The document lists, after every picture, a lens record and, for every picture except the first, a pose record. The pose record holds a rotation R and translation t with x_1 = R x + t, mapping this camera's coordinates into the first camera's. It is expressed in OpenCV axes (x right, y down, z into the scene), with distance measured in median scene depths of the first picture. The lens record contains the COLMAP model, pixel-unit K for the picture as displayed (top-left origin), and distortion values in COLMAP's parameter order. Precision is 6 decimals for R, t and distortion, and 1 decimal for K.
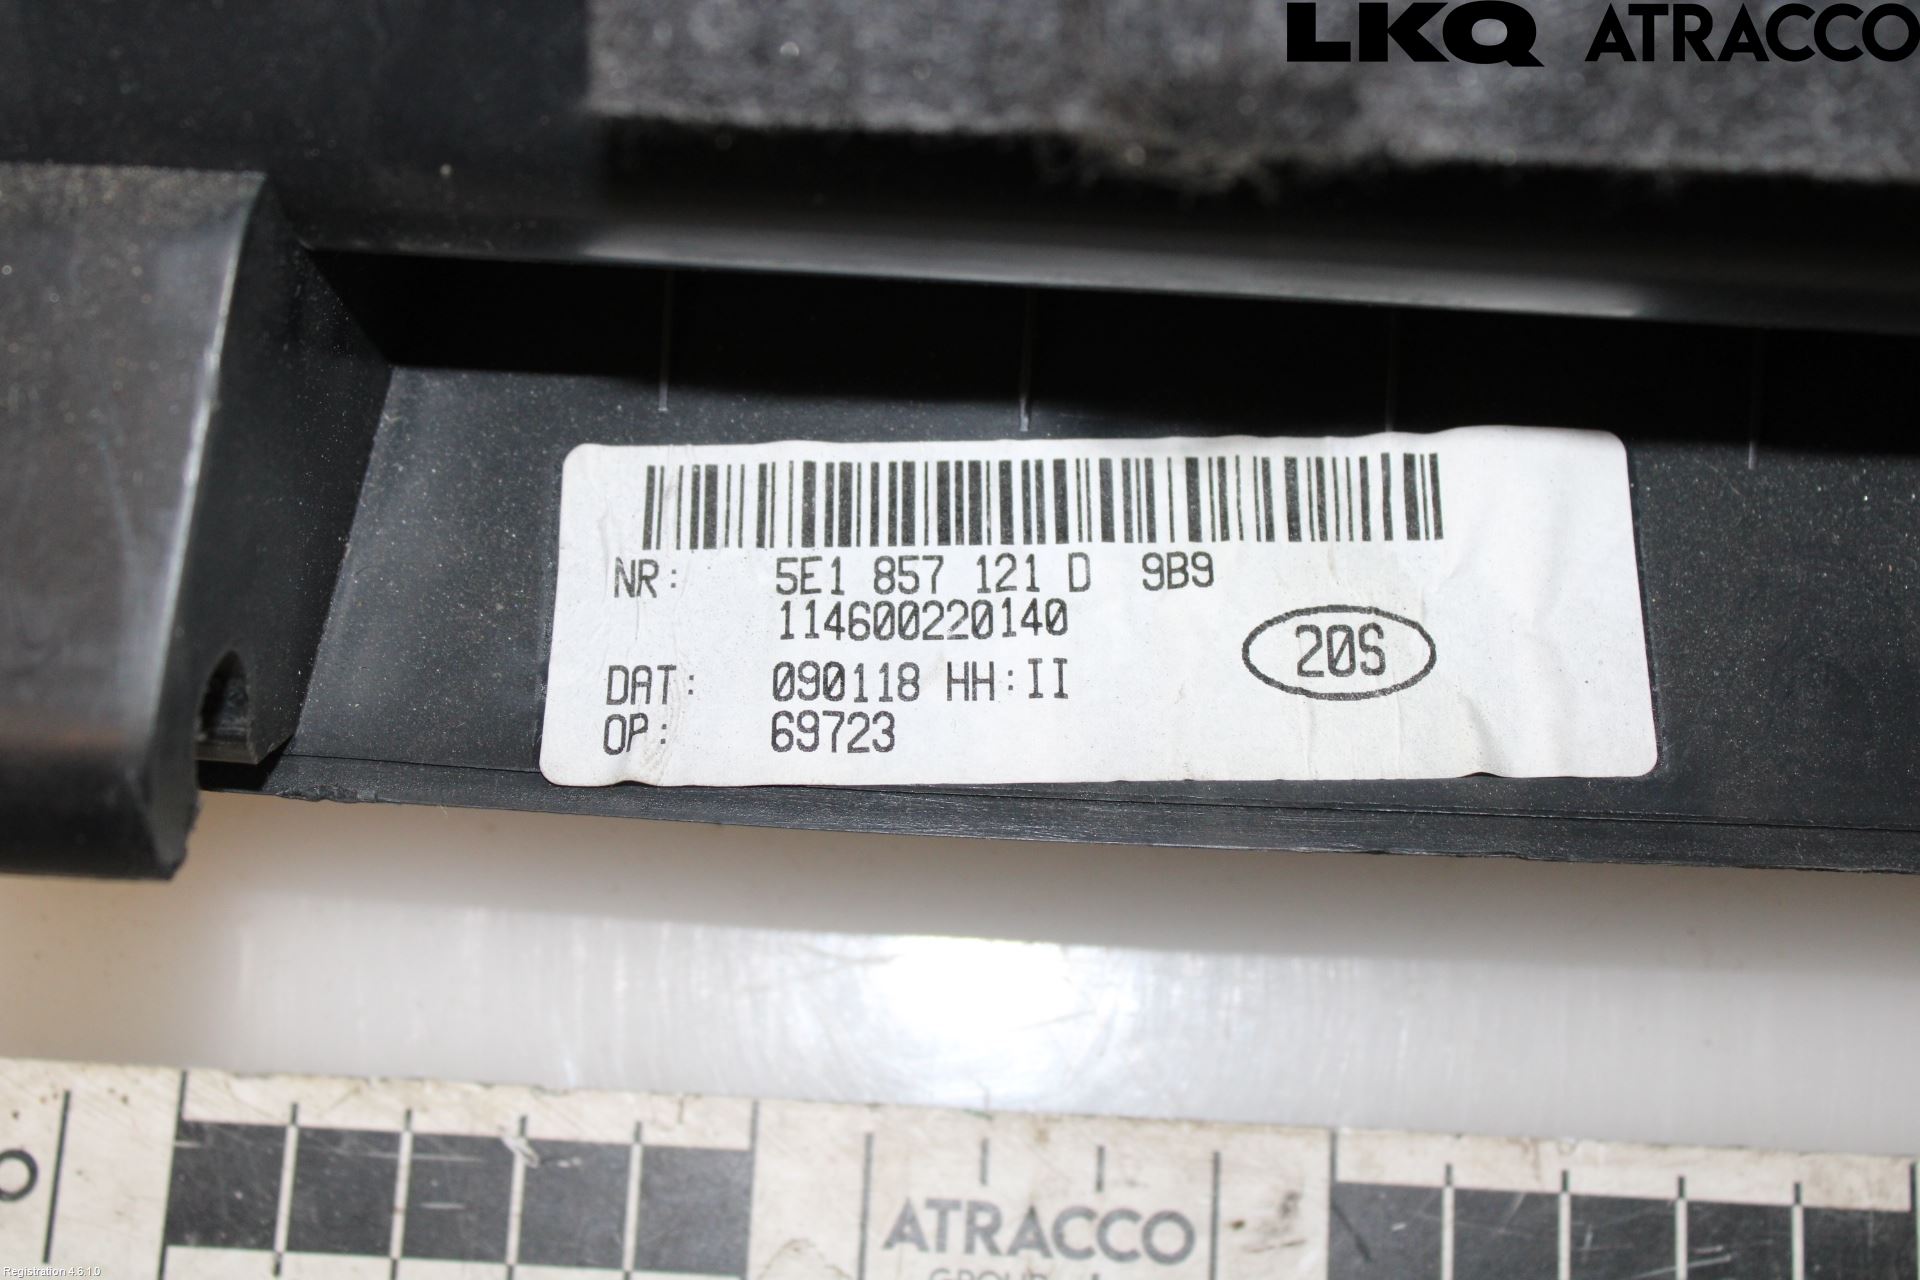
lens RADIAL K [[3178.3, 0, 957.1], [0, 3178.3, 639.7], [0, 0, 1]] dist [-0.048393, 0.000000]
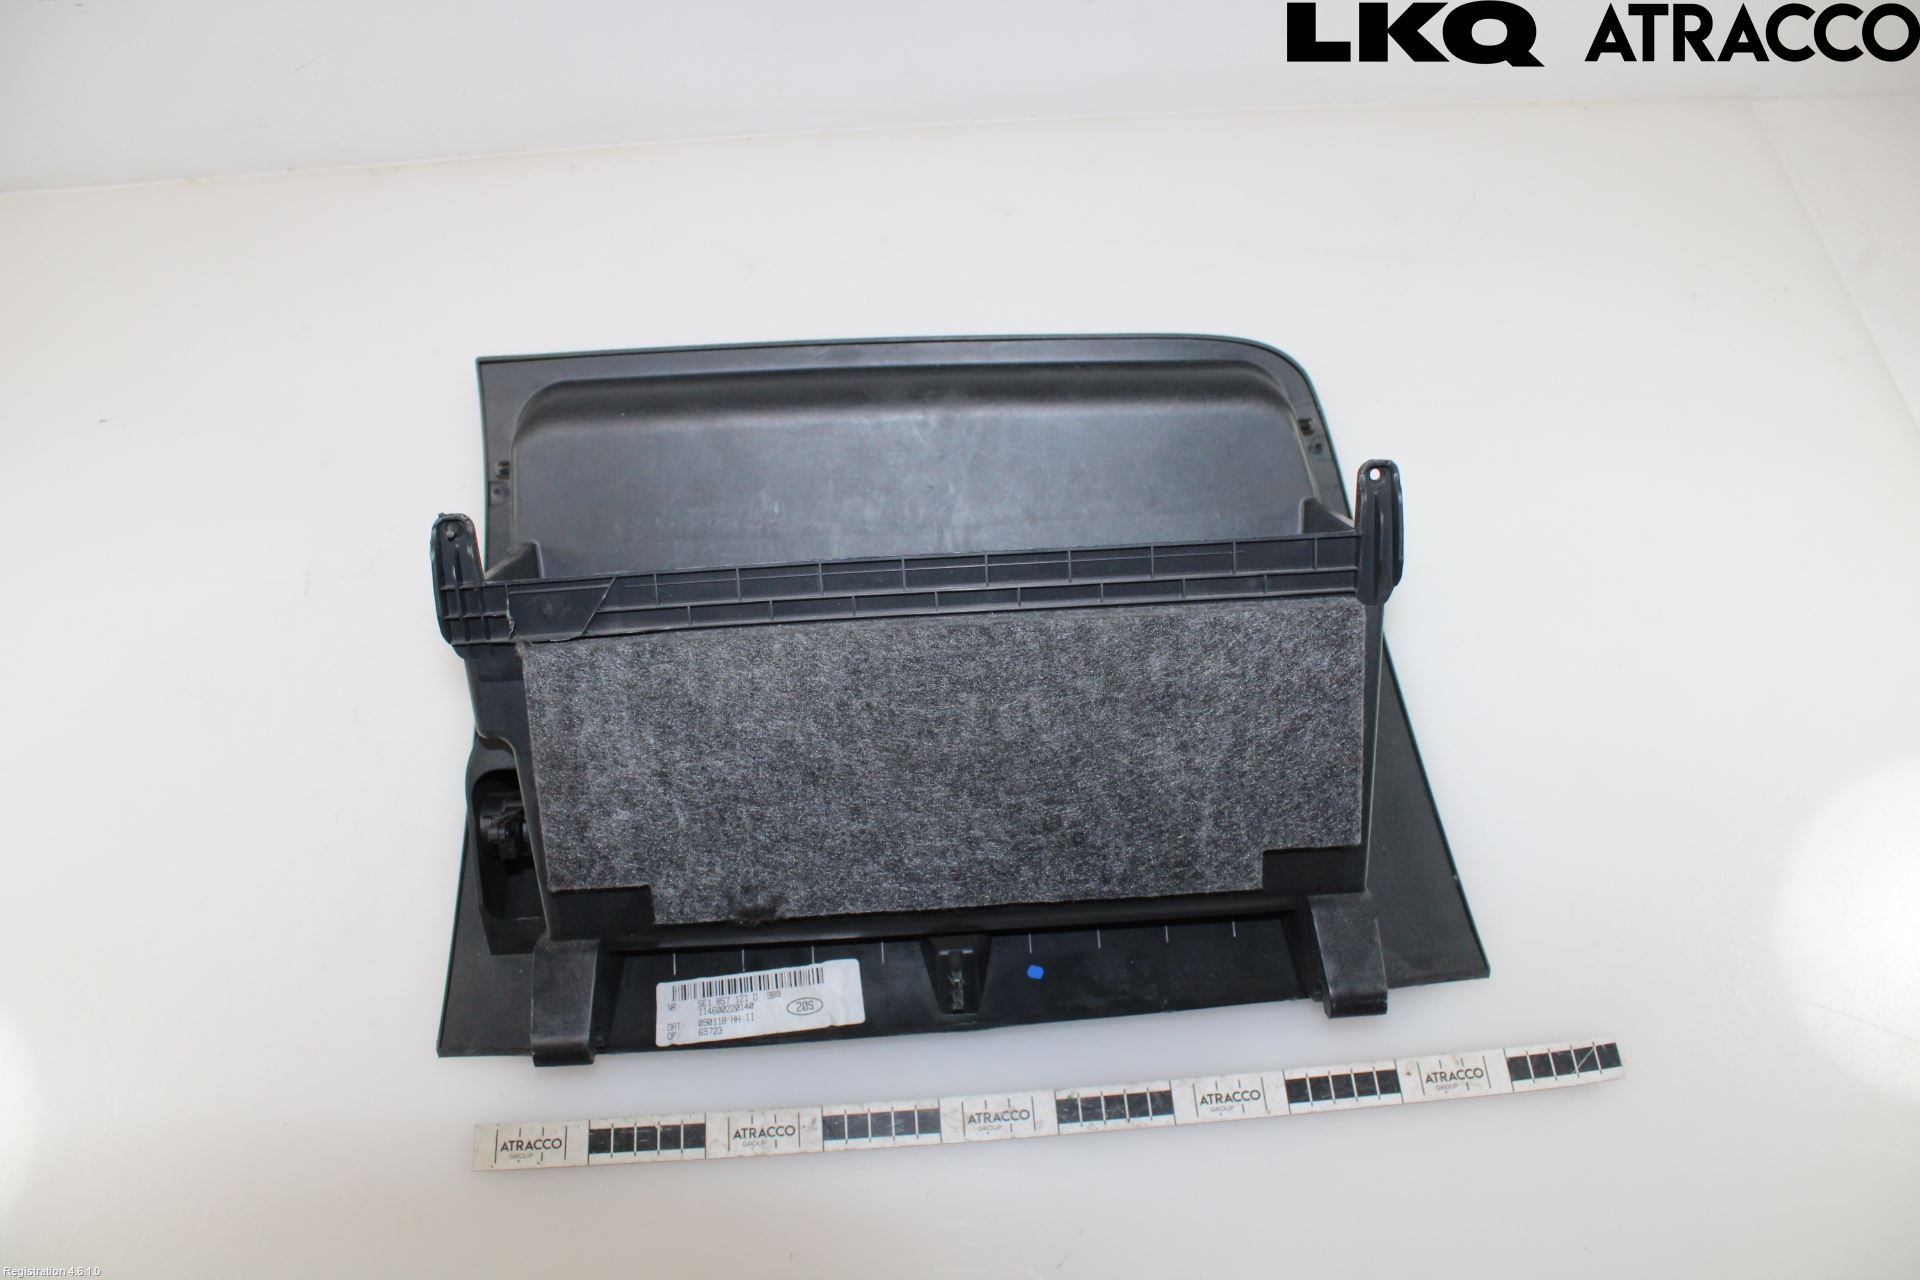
lens RADIAL K [[1706.5, 0, 963.2], [0, 1706.5, 645.8], [0, 0, 1]] dist [-0.095330, 0.059723]
pose [[0.992399, -0.103807, 0.066094, 0.255175], [0.117921, 0.955763, -0.269466, 0.222143], [-0.035198, 0.275211, 0.960739, -1.885657]]
